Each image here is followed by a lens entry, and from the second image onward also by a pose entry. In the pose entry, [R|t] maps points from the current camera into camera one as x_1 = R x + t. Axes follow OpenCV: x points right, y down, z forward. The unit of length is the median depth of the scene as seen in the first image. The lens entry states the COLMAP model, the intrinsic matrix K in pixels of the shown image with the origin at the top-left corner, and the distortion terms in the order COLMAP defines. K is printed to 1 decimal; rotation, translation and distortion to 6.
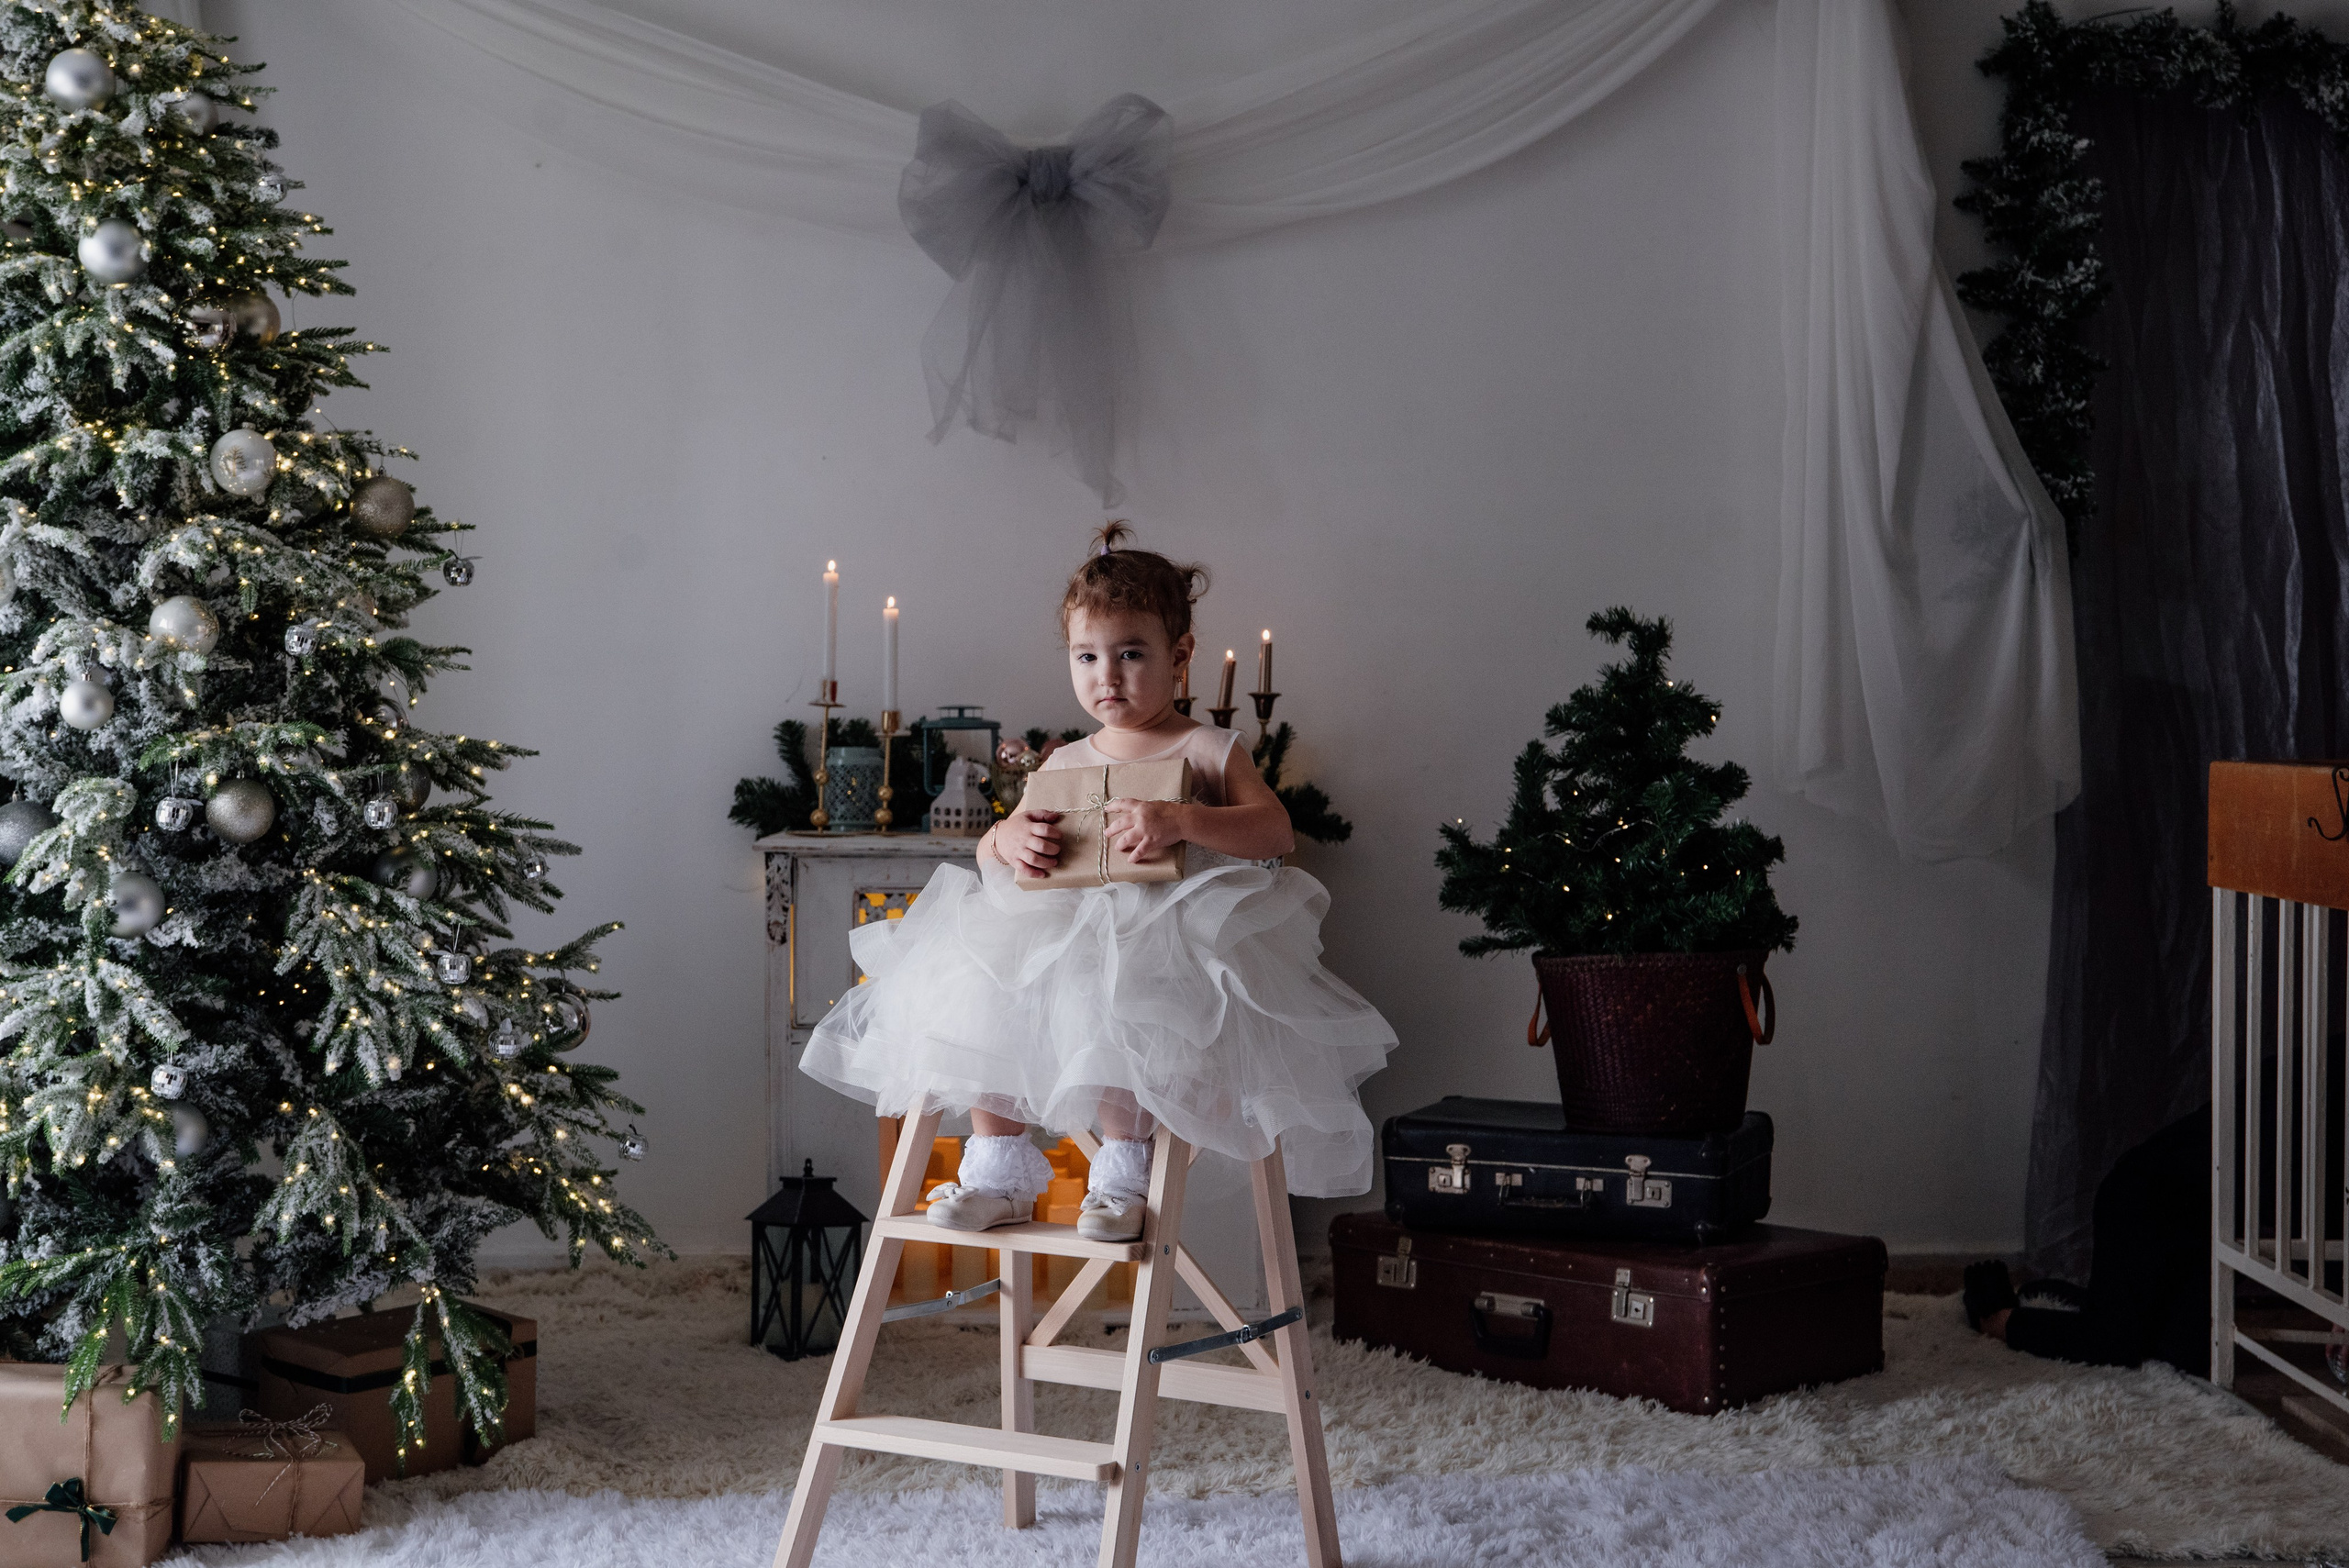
lens RADIAL K [[3478.1, 0, 1174.1], [0, 3478.1, 788.5], [0, 0, 1]] dist [0.079597, 0.148641]
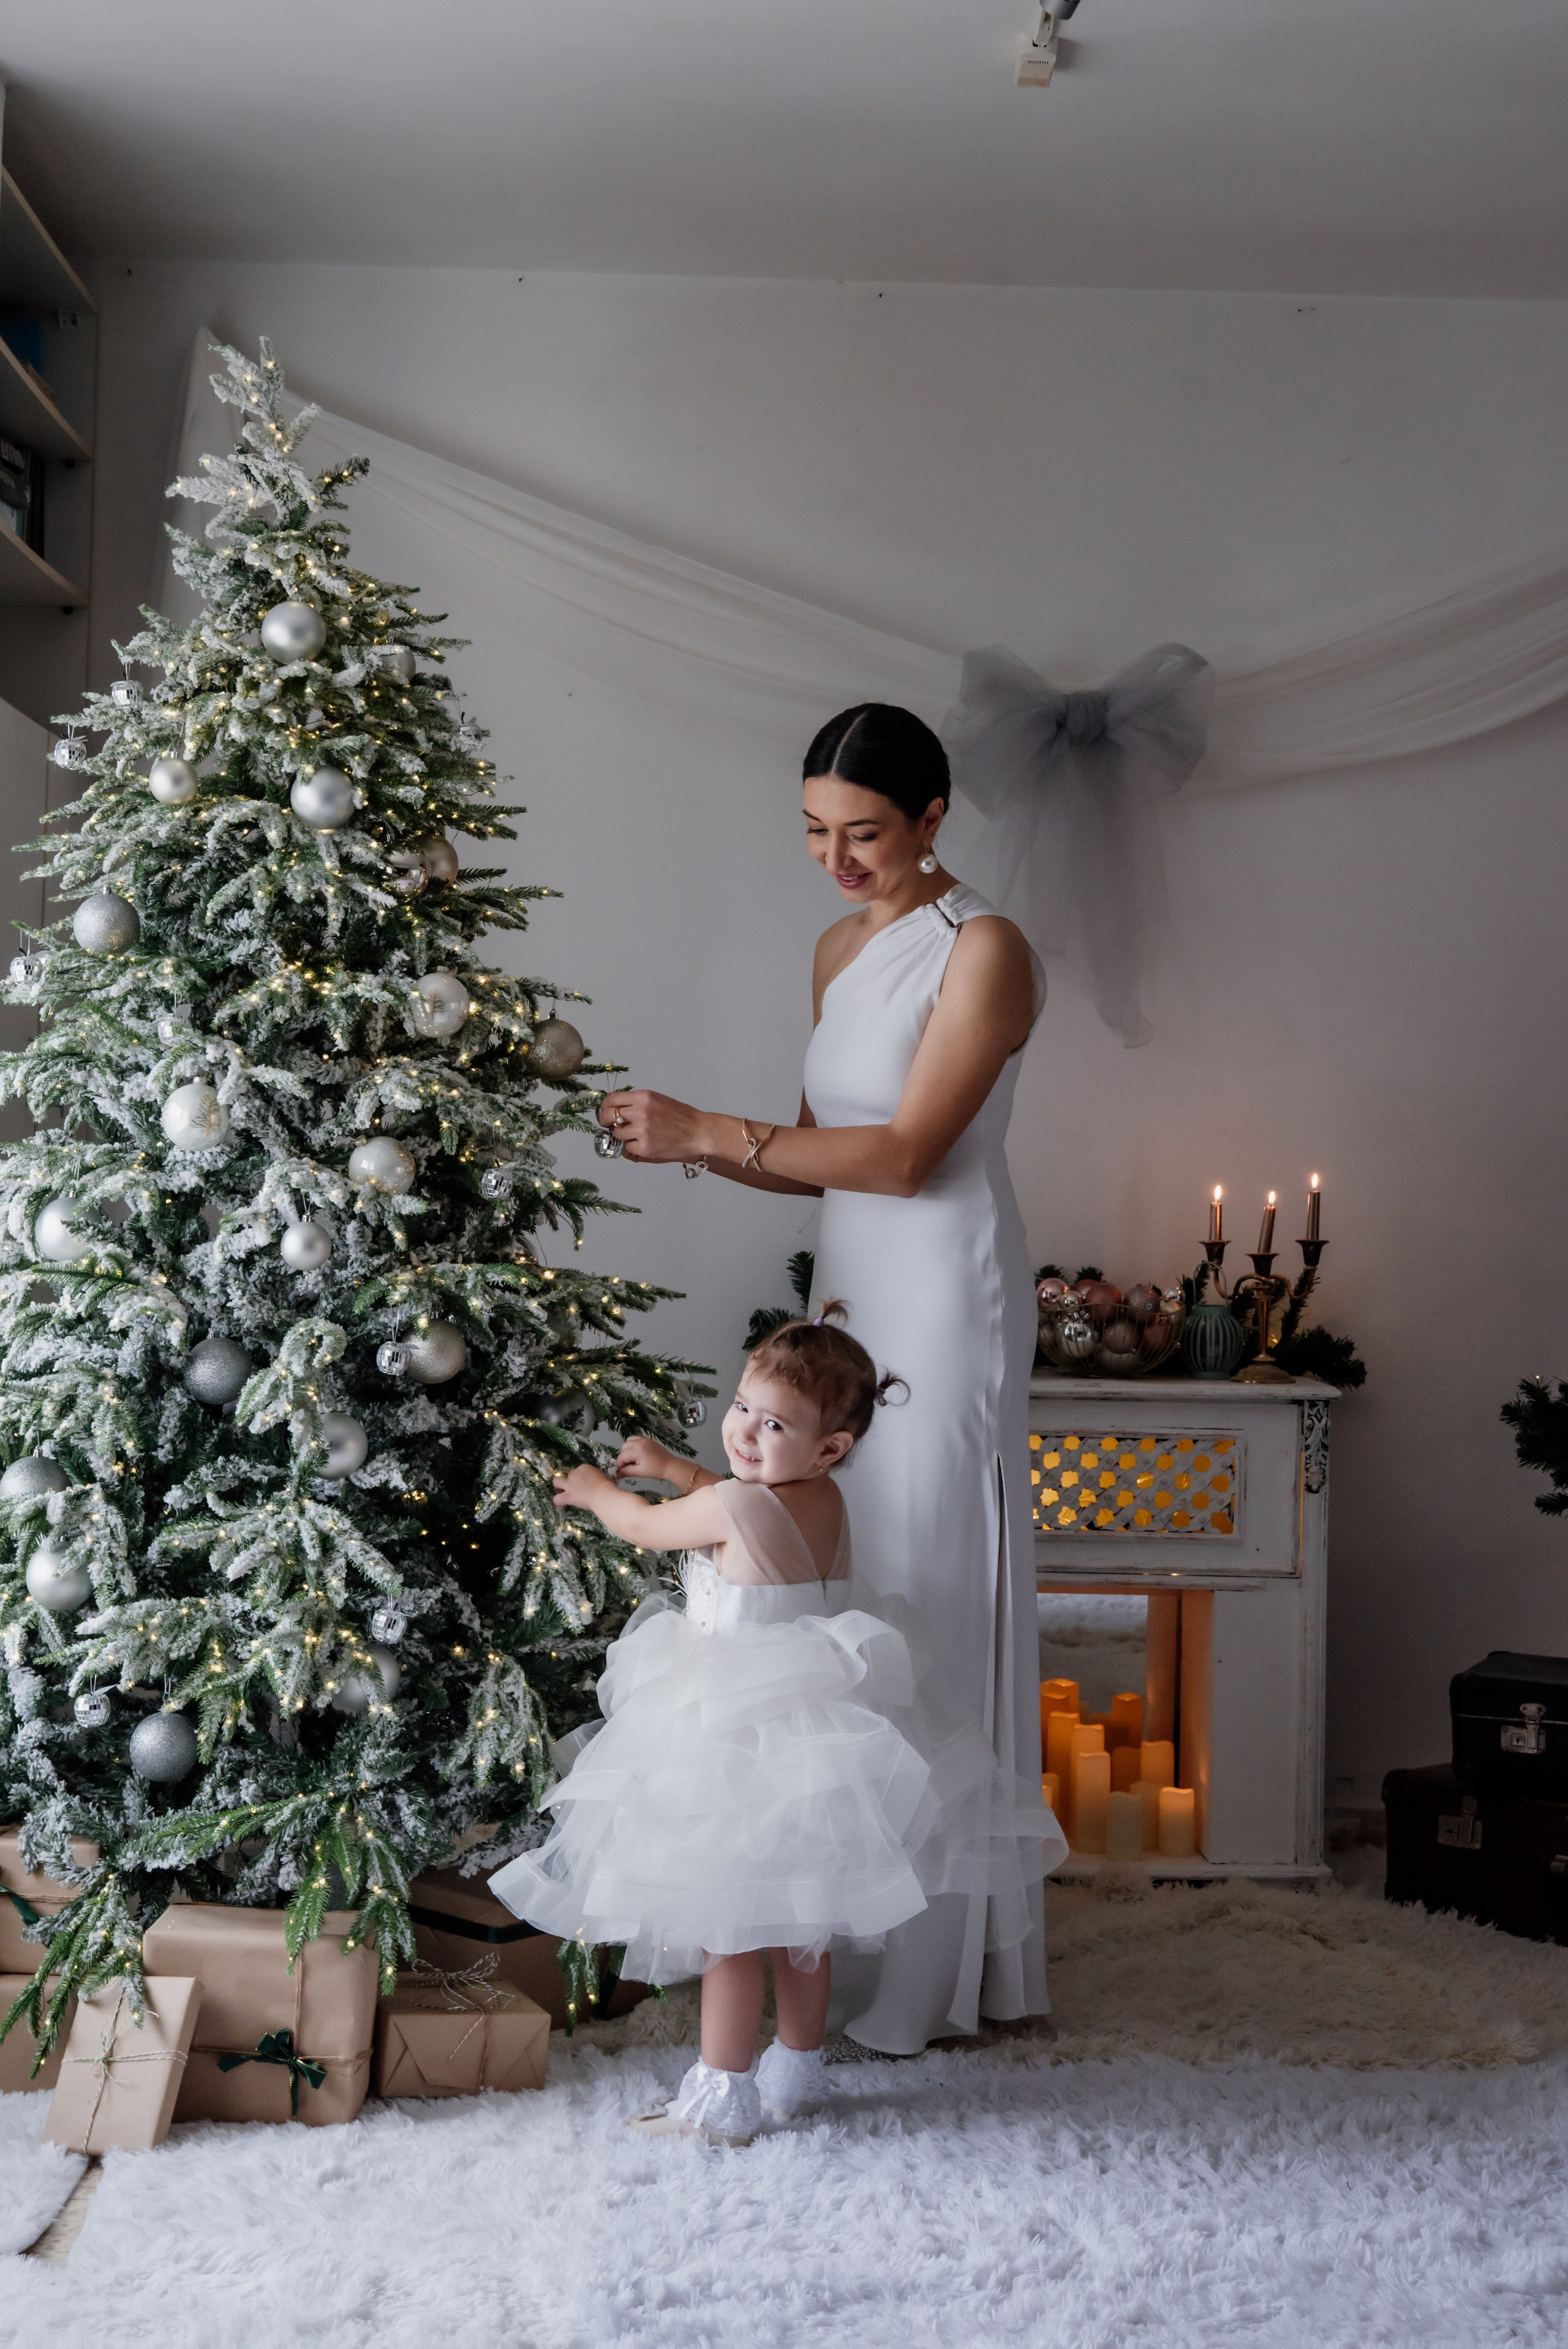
lens RADIAL K [[3613.2, 0, 886.0], [0, 3613.2, 1013.3], [0, 0, 1]] dist [0.048820, 0.126782]
pose [[0.998766, 0.026075, 0.042261, -0.180433], [-0.022980, 0.997130, -0.072141, -0.018428], [-0.044021, 0.071081, 0.996499, -0.047471]]
